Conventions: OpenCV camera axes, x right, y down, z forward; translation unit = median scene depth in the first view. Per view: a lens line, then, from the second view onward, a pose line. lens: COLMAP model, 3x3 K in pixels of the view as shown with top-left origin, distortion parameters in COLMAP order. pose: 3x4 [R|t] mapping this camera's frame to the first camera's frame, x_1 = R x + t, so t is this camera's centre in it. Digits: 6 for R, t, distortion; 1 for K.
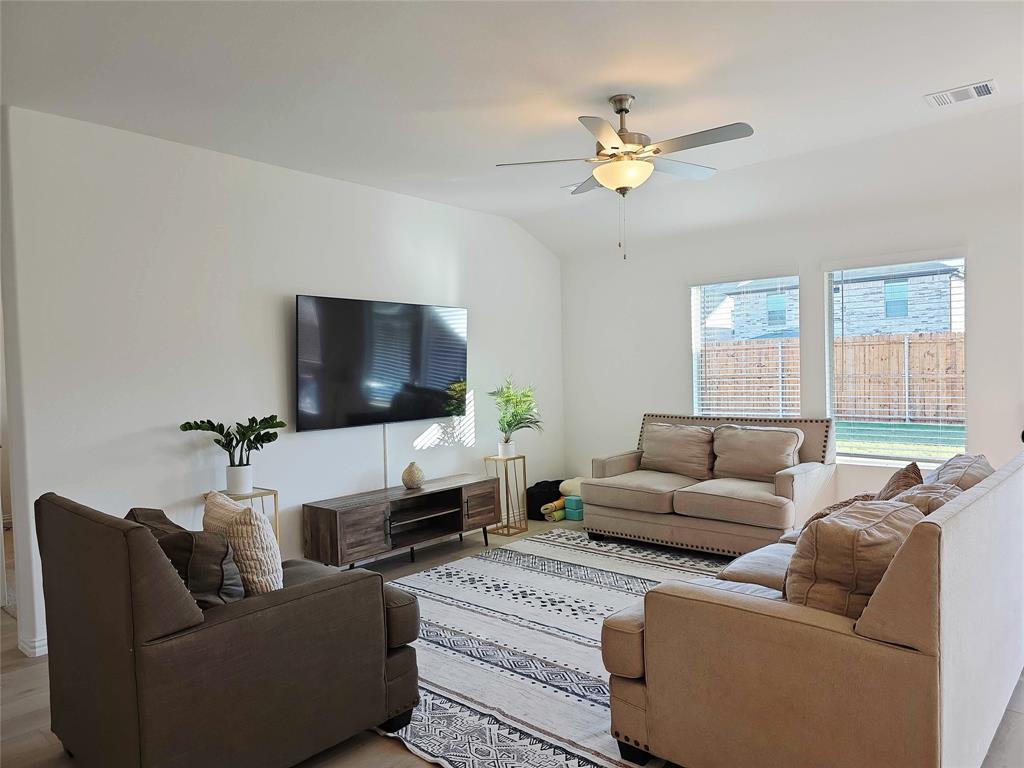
lens RADIAL K [[687.2, 0, 508.0], [0, 687.2, 394.1], [0, 0, 1]] dist [0.060209, -0.066704]
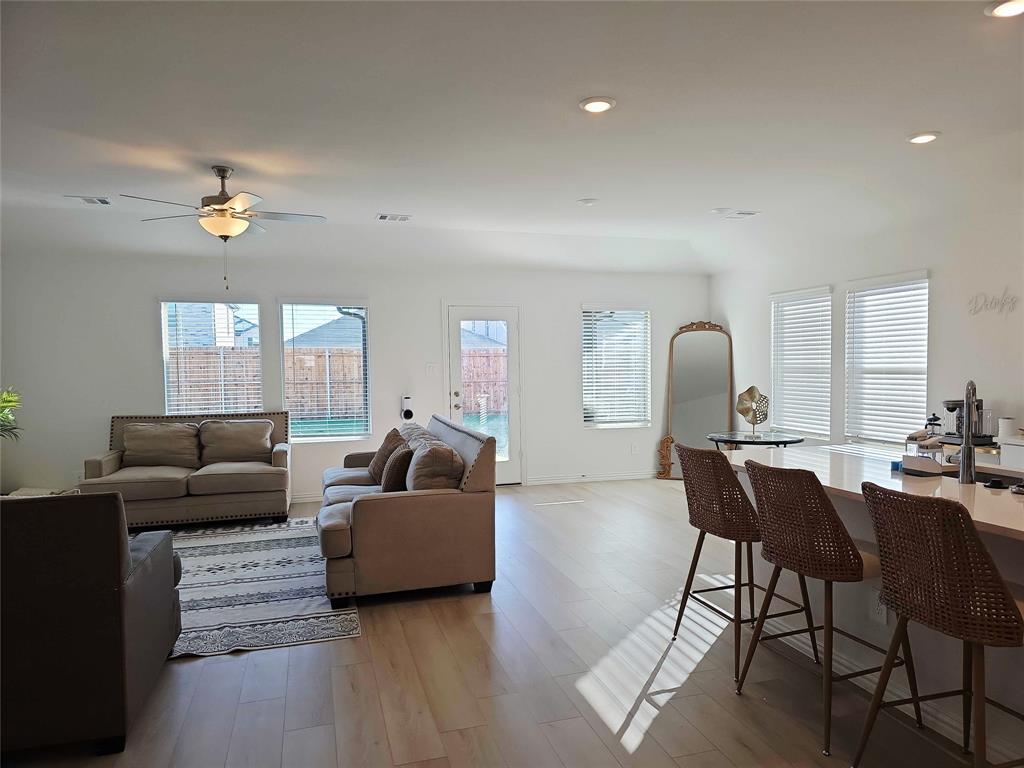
lens RADIAL K [[687.2, 0, 508.0], [0, 687.2, 394.1], [0, 0, 1]] dist [0.060209, -0.066704]
pose [[0.534853, -0.016092, 0.844792, -0.464887], [0.028195, 0.999602, 0.001190, 0.012404], [-0.844474, 0.023182, 0.535094, -0.108940]]
